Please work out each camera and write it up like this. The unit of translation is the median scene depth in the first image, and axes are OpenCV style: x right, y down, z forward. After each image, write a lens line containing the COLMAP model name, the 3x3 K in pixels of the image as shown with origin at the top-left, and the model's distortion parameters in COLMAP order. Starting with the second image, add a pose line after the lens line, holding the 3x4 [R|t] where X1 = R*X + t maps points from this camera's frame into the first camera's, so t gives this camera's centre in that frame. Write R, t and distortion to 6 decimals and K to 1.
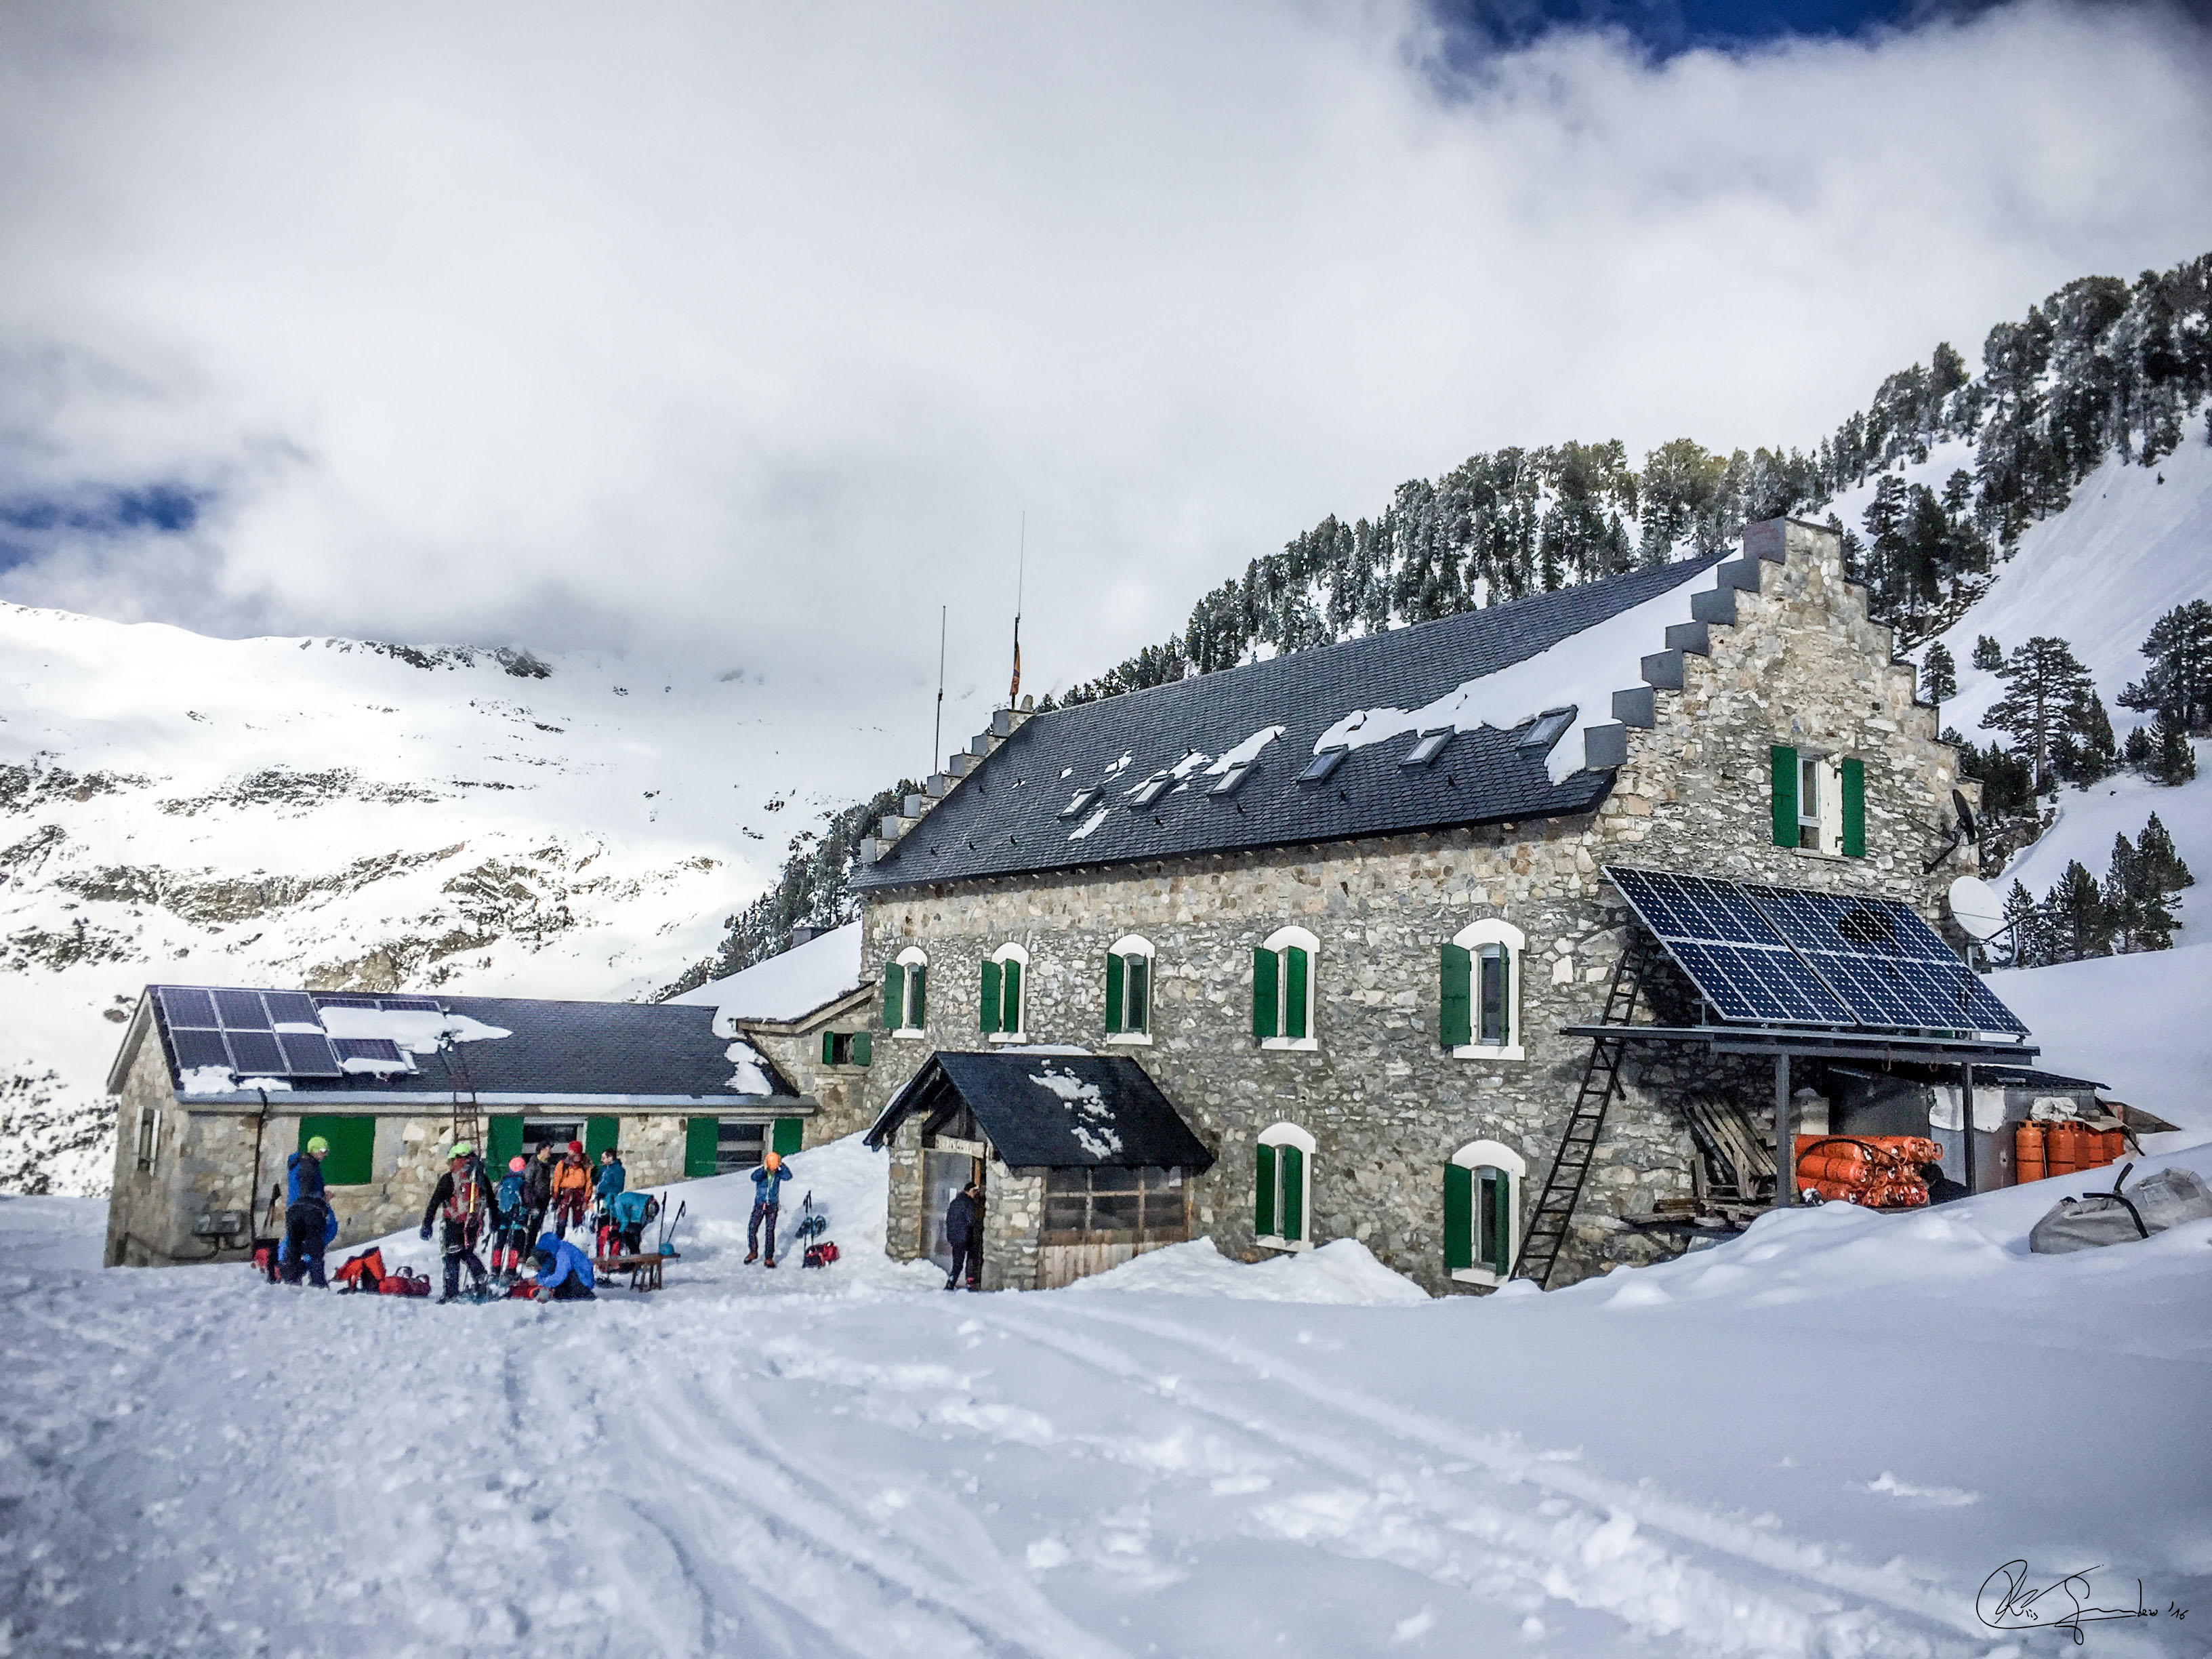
lens RADIAL K [[1927.5, 0, 1106.0], [0, 1927.5, 829.5], [0, 0, 1]] dist [0.078025, -0.085994]
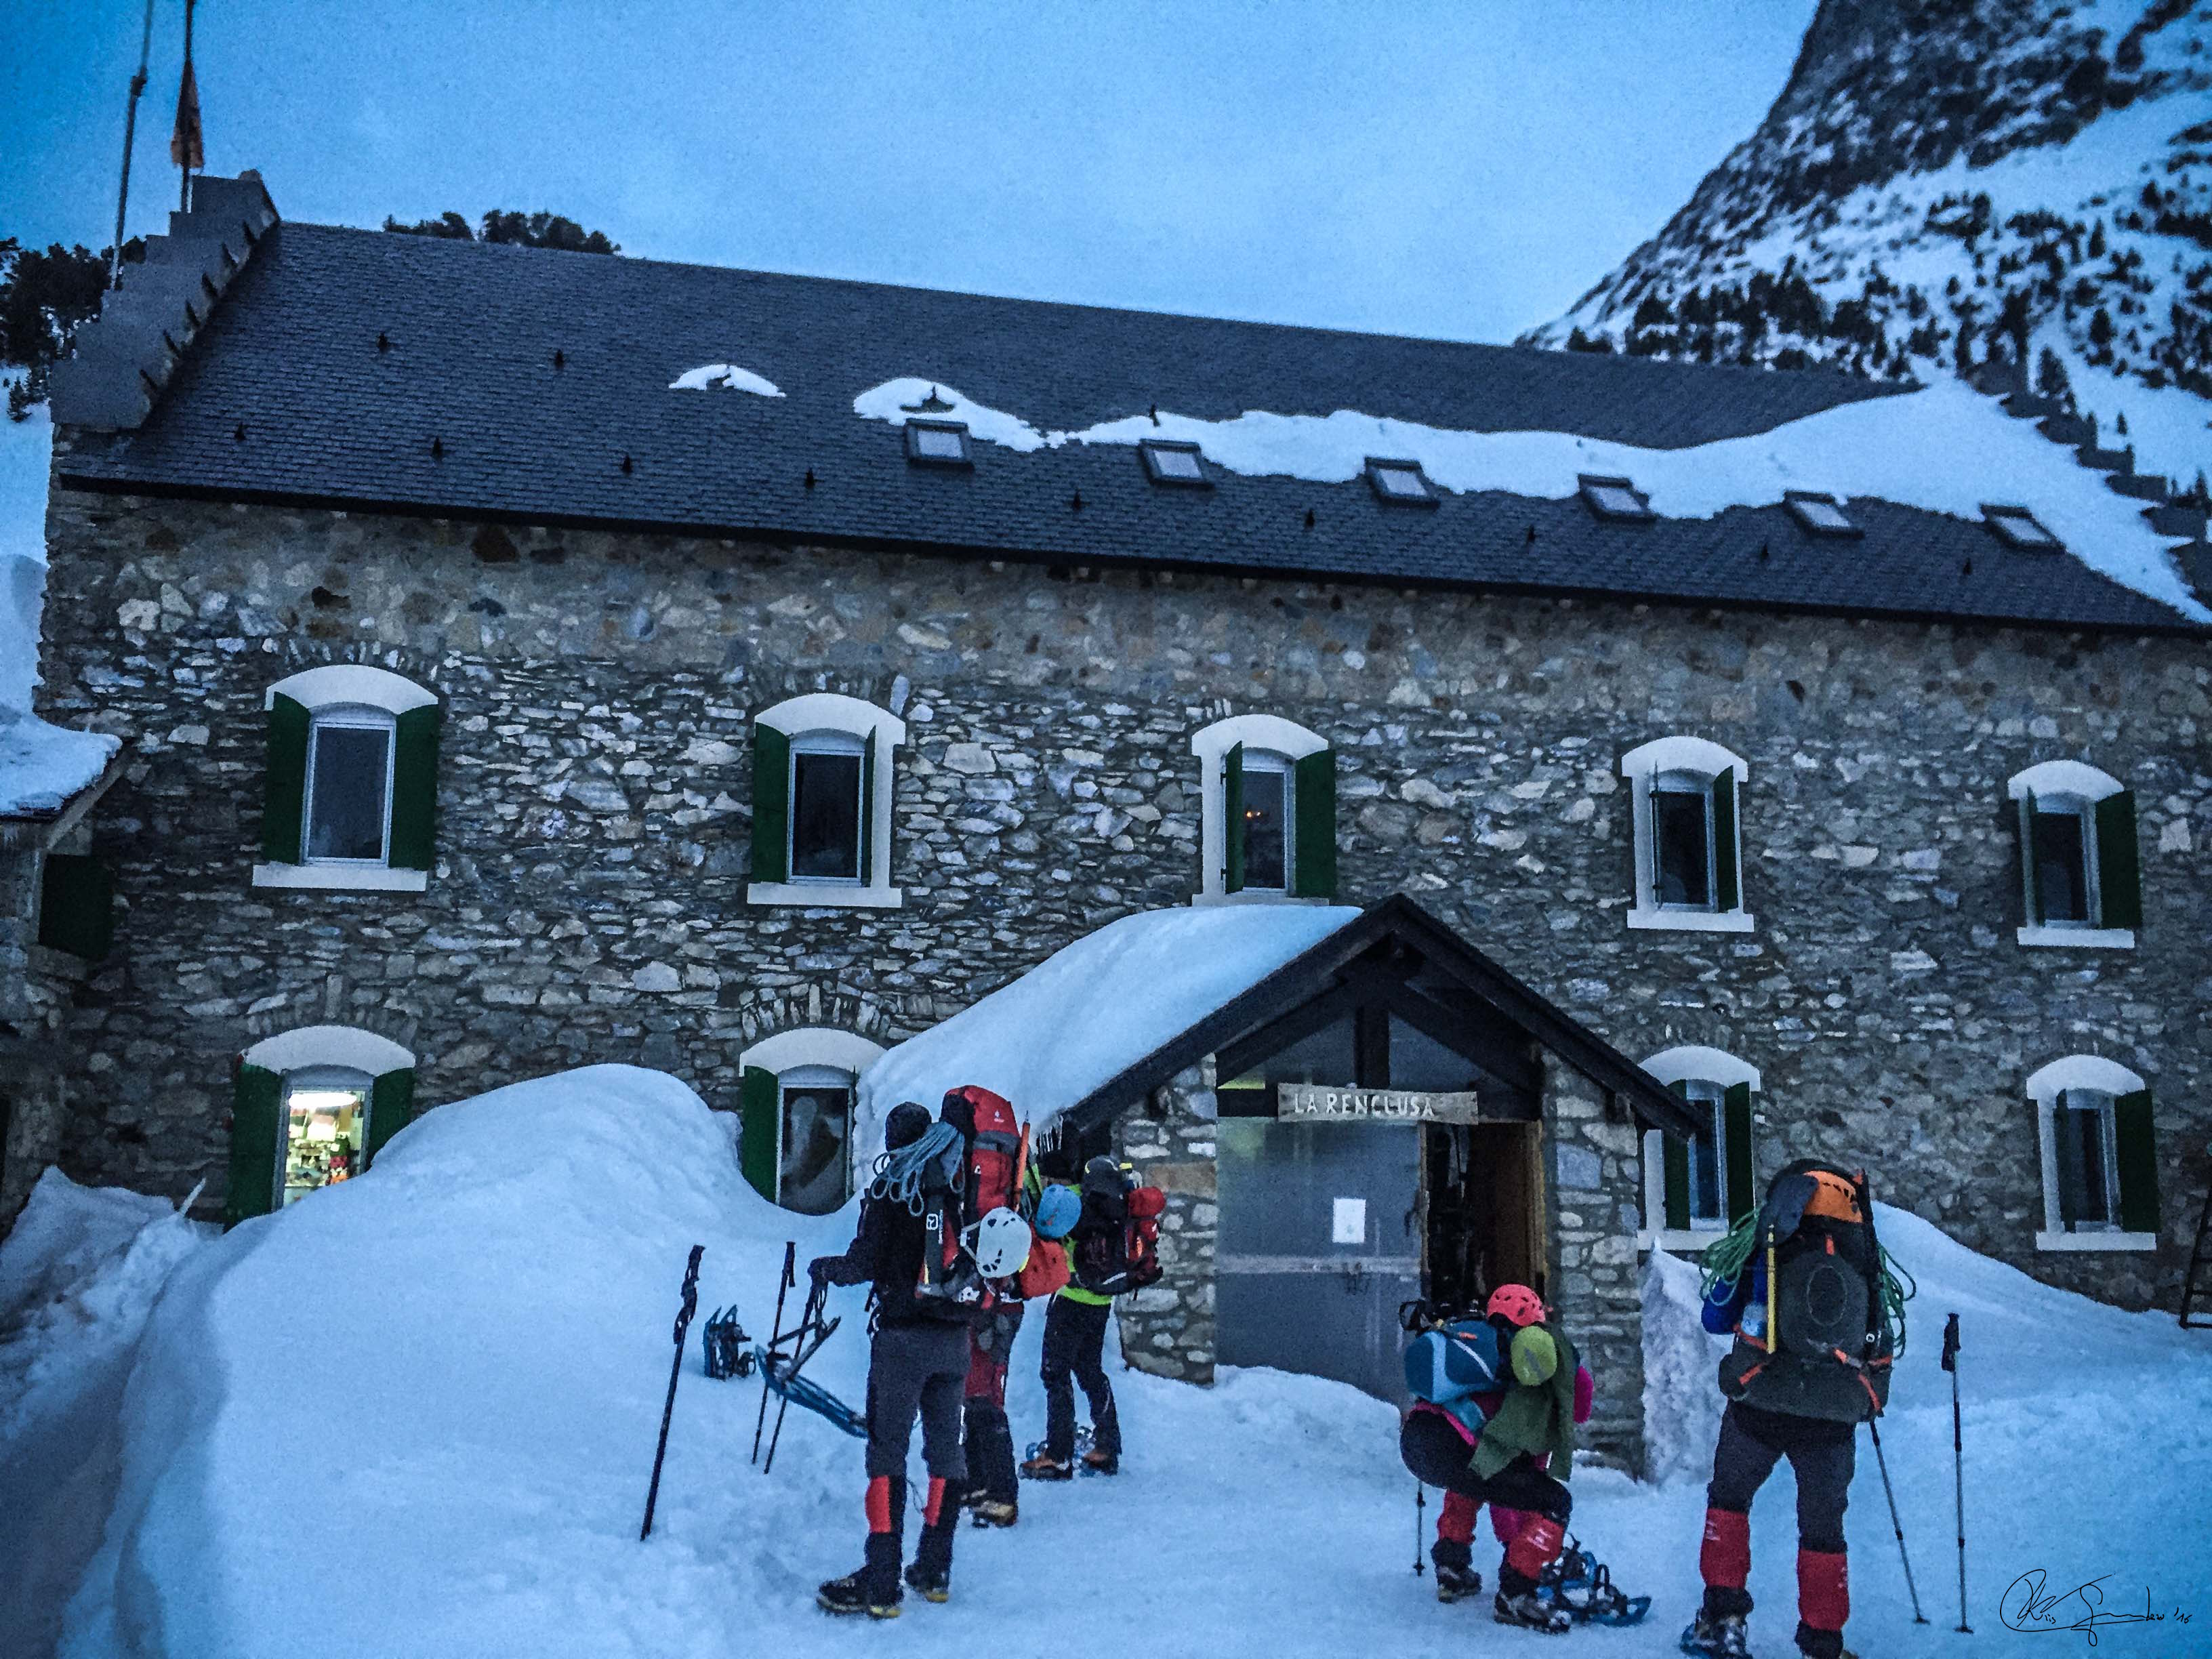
lens RADIAL K [[1927.5, 0, 1106.0], [0, 1927.5, 829.5], [0, 0, 1]] dist [0.078025, -0.085994]
pose [[0.363692, 0.106074, 0.925460, -0.533744], [-0.099807, 0.992214, -0.074503, 0.140239], [-0.926157, -0.065271, 0.371447, 0.897528]]
